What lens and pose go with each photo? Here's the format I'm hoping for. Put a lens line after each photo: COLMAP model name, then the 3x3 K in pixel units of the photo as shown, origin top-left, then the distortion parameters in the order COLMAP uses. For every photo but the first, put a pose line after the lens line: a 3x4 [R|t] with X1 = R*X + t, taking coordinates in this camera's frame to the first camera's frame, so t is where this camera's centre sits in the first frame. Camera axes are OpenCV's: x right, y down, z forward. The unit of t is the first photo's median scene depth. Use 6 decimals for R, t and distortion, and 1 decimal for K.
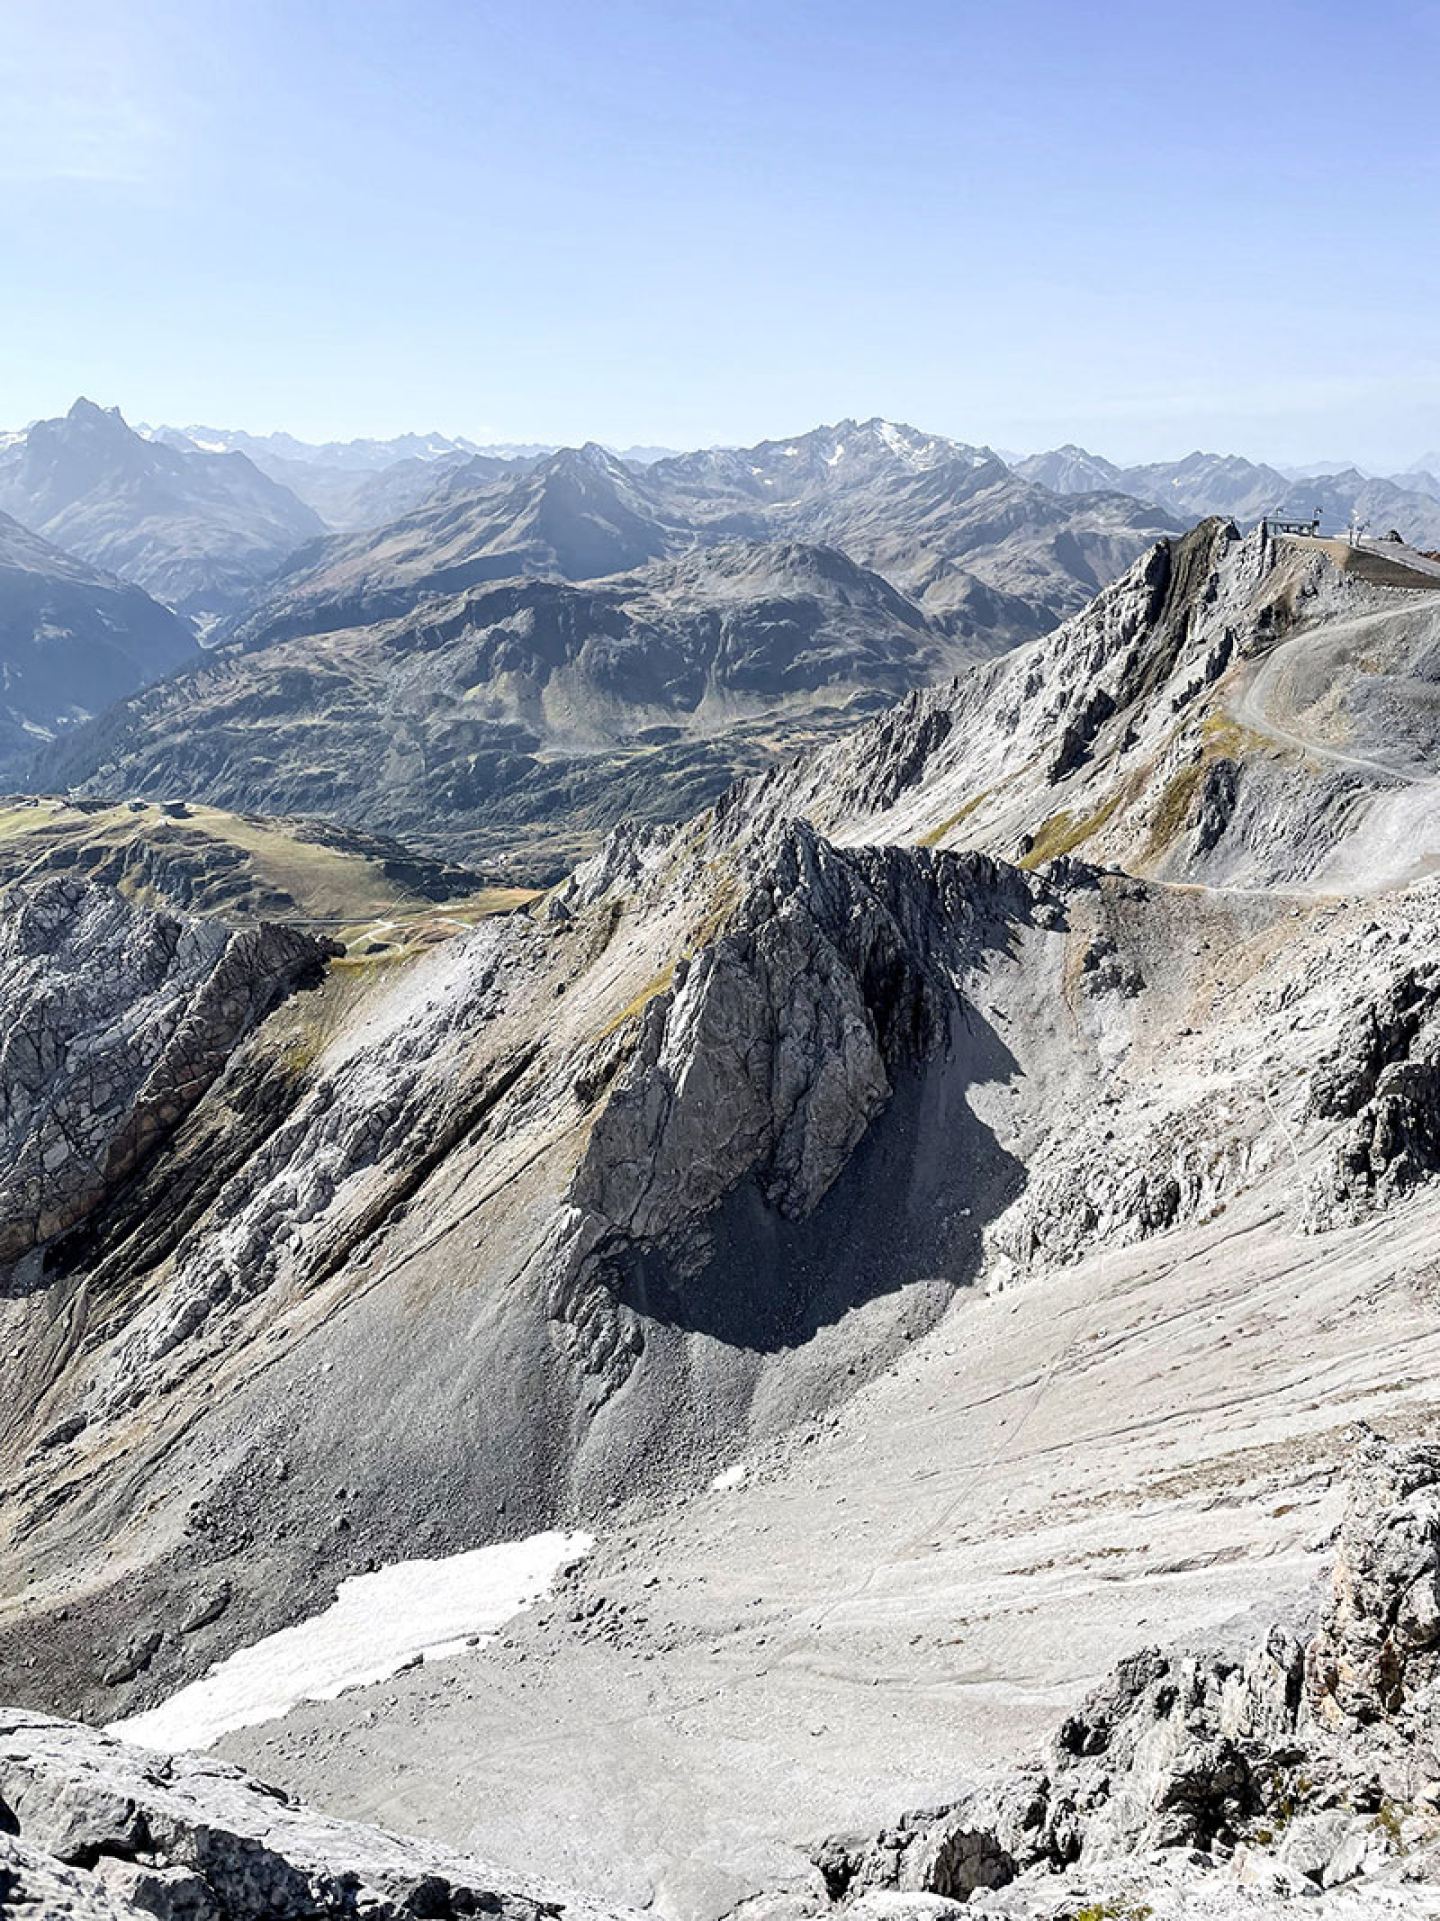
lens RADIAL K [[1482.3, 0, 712.7], [0, 1482.3, 940.2], [0, 0, 1]] dist [-0.009189, 0.006748]
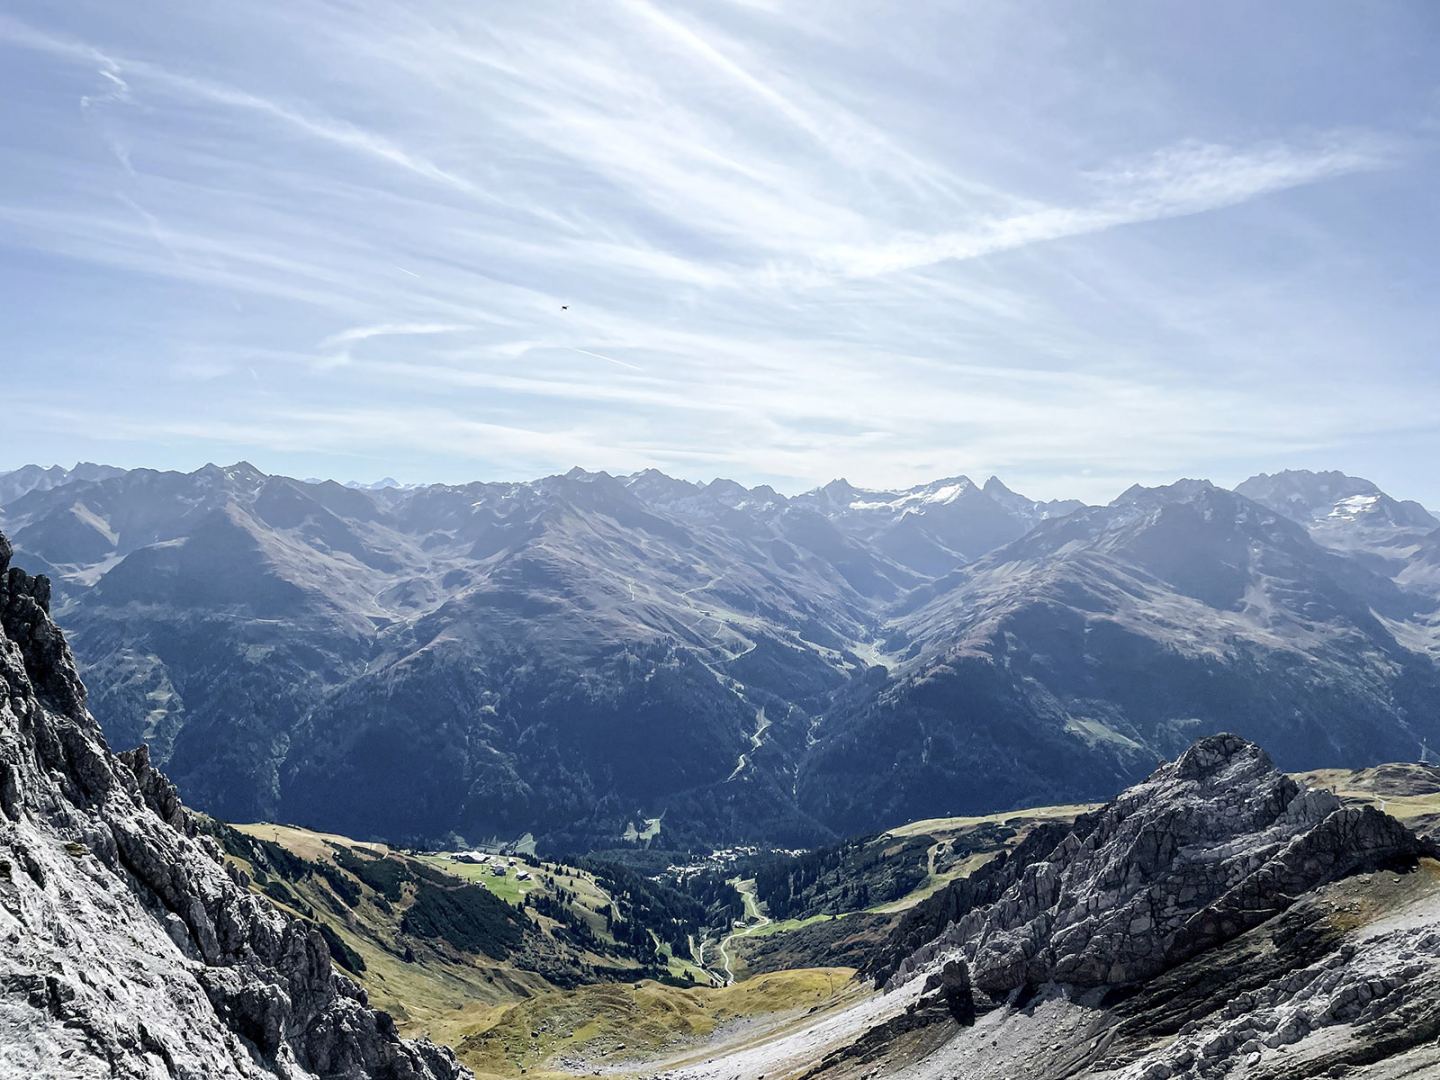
lens RADIAL K [[1111.2, 0, 705.5], [0, 1111.2, 546.4], [0, 0, 1]] dist [-0.009189, 0.006748]
pose [[0.422023, 0.044183, -0.905508, 0.267834], [-0.314763, 0.943819, -0.100647, 0.050096], [0.850189, 0.327495, 0.412220, 0.163727]]
